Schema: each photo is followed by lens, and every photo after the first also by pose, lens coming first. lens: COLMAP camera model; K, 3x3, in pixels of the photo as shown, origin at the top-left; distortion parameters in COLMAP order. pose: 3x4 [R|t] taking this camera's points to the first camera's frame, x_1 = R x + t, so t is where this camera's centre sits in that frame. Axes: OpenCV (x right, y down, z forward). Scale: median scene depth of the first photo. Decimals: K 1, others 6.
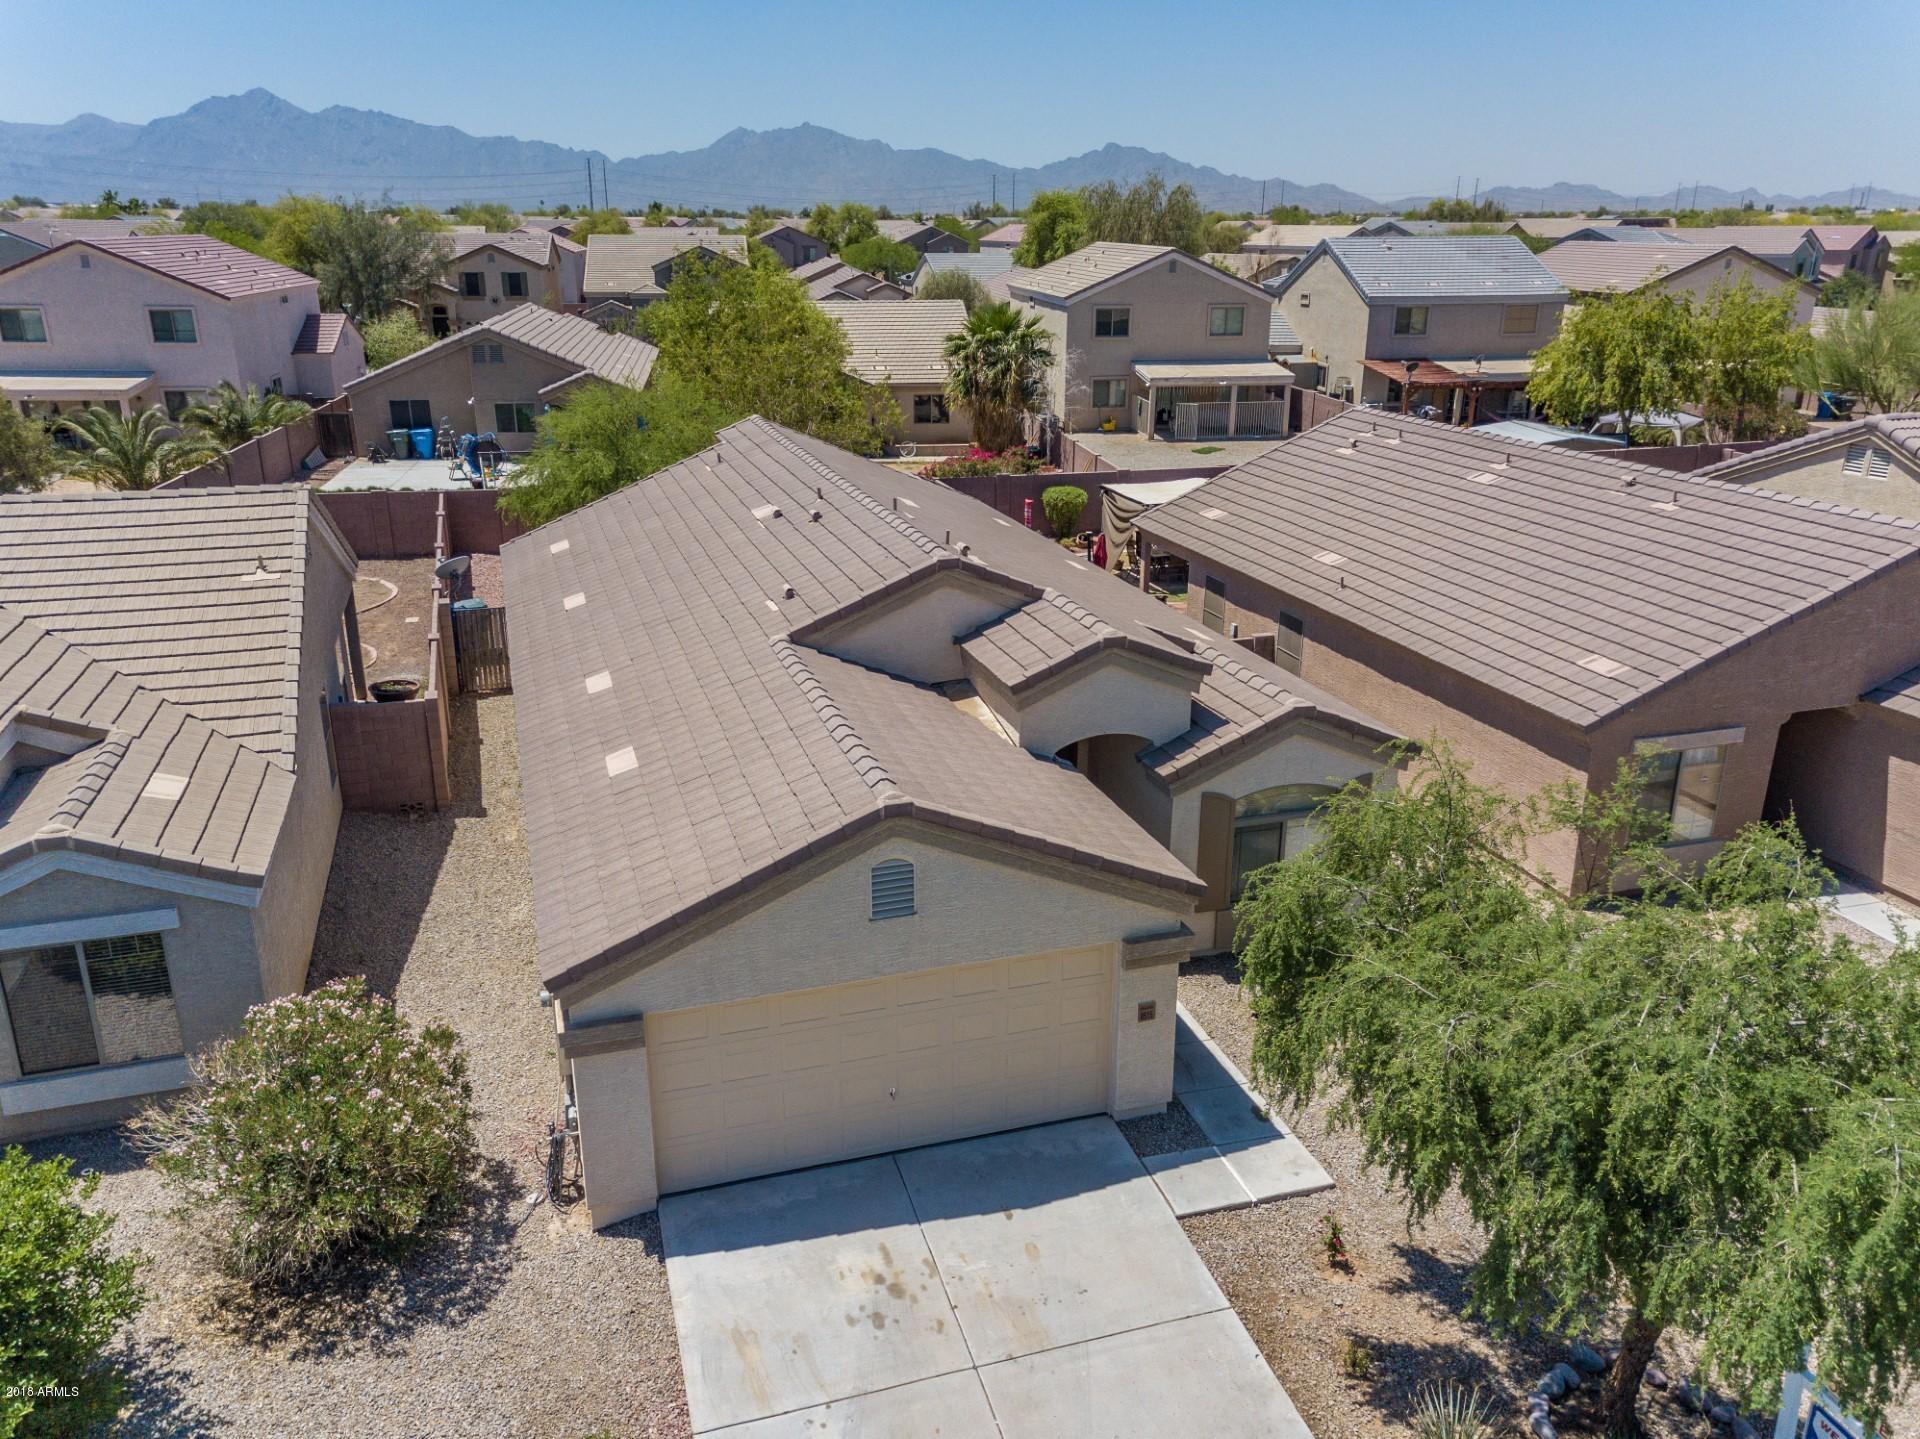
lens RADIAL K [[1468.1, 0, 955.6], [0, 1468.1, 718.3], [0, 0, 1]] dist [0.040545, 0.011938]
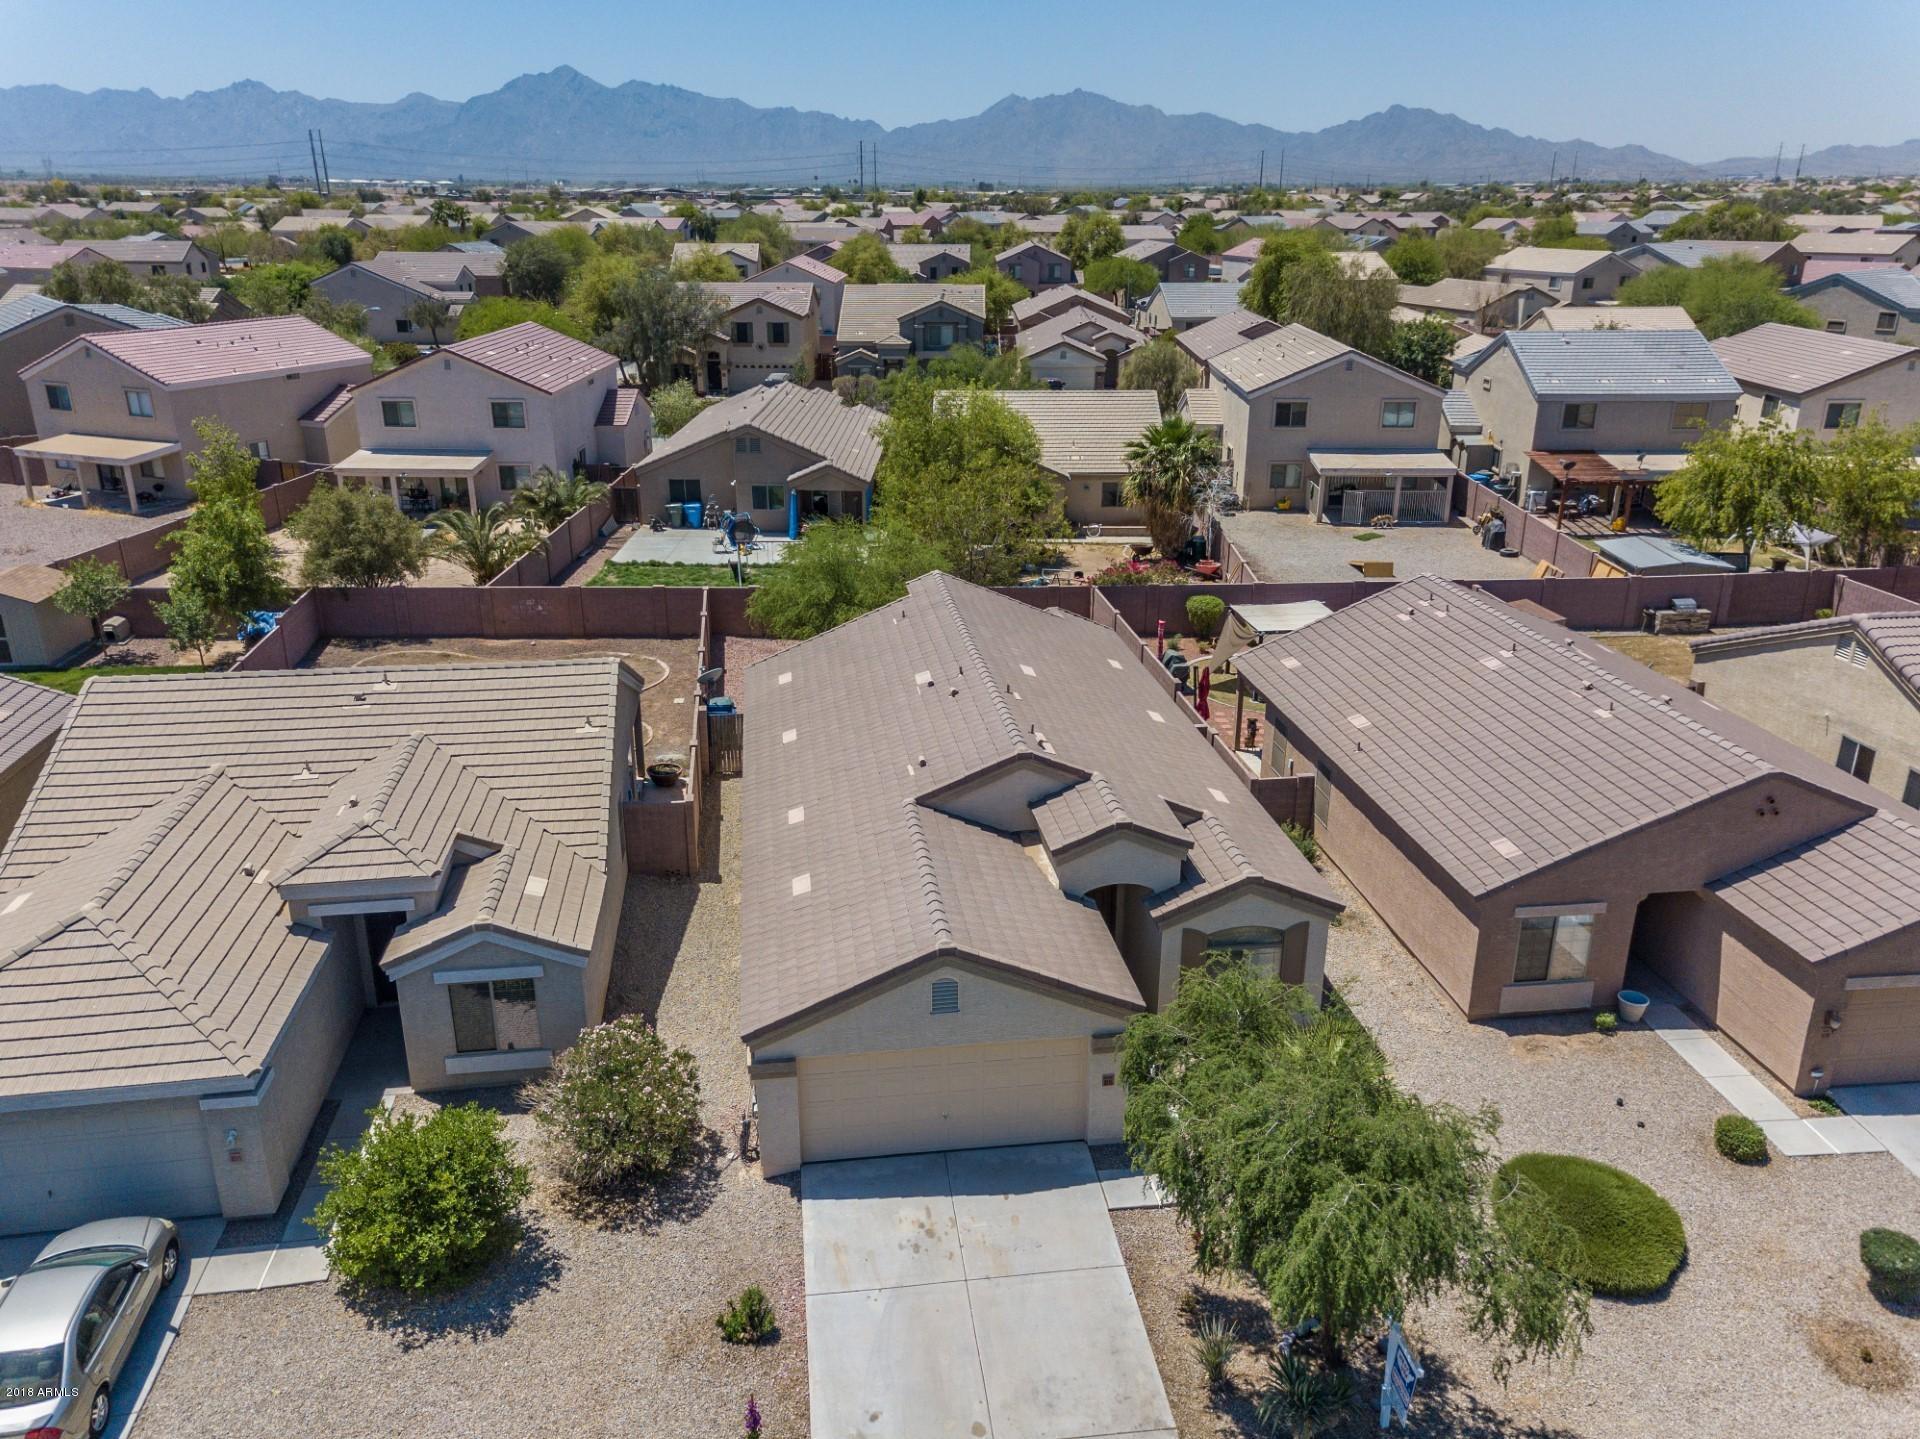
lens RADIAL K [[1468.1, 0, 954.1], [0, 1468.1, 720.1], [0, 0, 1]] dist [0.040545, 0.011938]
pose [[0.985435, 0.057252, -0.160128, 0.165793], [-0.053948, 0.998233, 0.024913, -0.183126], [0.161271, -0.015911, 0.986782, -0.492814]]
